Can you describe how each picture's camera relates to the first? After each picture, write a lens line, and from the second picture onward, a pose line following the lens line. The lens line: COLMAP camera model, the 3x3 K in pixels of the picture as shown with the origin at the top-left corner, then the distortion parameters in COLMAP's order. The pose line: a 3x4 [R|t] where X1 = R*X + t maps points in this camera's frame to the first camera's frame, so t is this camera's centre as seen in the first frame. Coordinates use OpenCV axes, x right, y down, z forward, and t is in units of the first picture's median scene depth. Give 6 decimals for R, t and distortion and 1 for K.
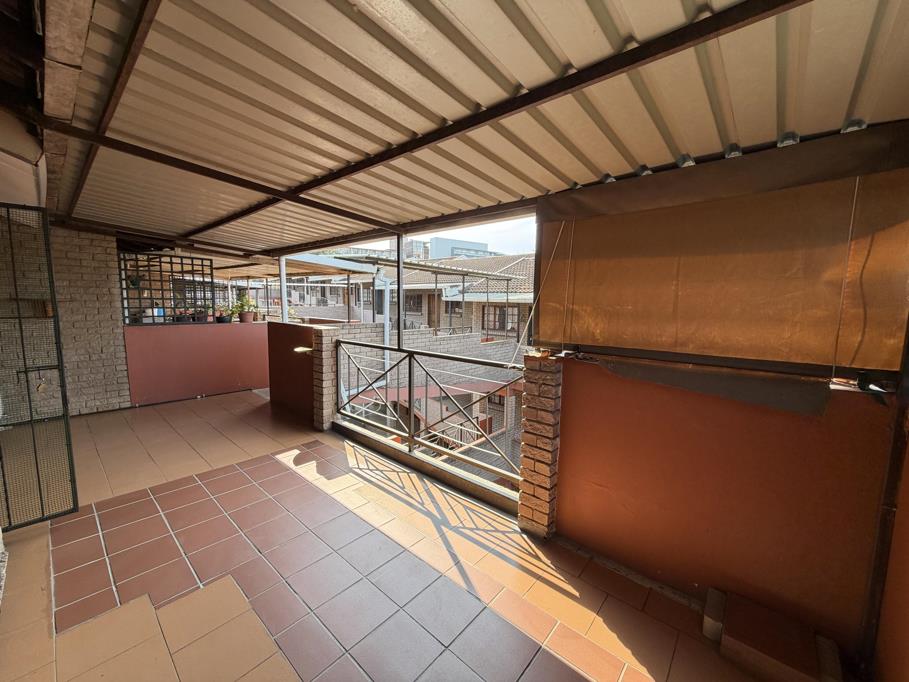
lens RADIAL K [[360.7, 0, 452.5], [0, 360.7, 342.0], [0, 0, 1]] dist [0.000012, 0.000030]
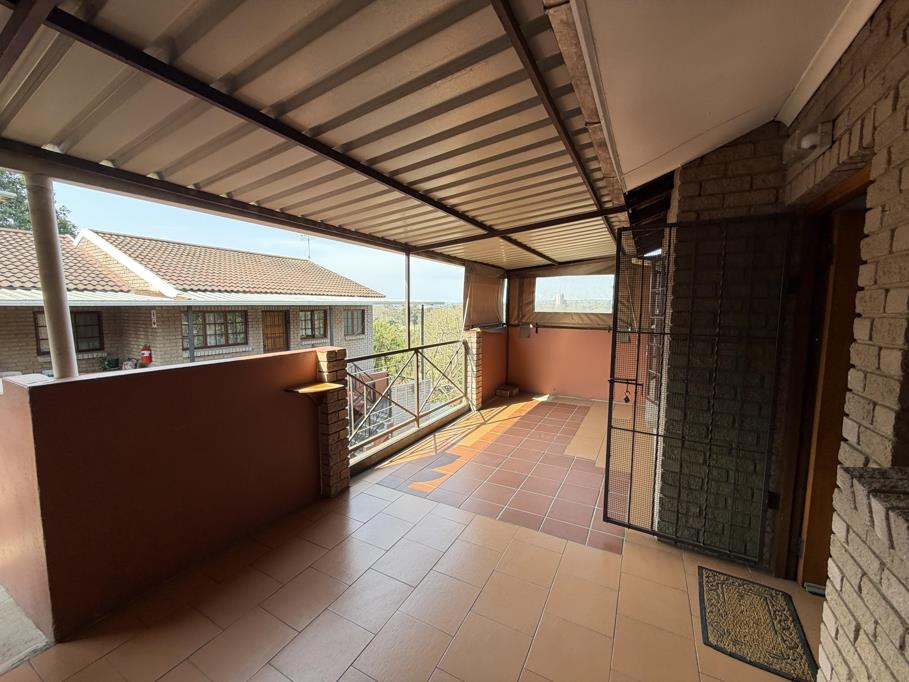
lens RADIAL K [[360.7, 0, 452.5], [0, 360.7, 342.0], [0, 0, 1]] dist [0.000012, 0.000030]
pose [[-0.220614, -0.115135, 0.968542, -1.422941], [0.100318, 0.985064, 0.139949, -0.165374], [-0.970189, 0.128037, -0.205769, 1.185183]]
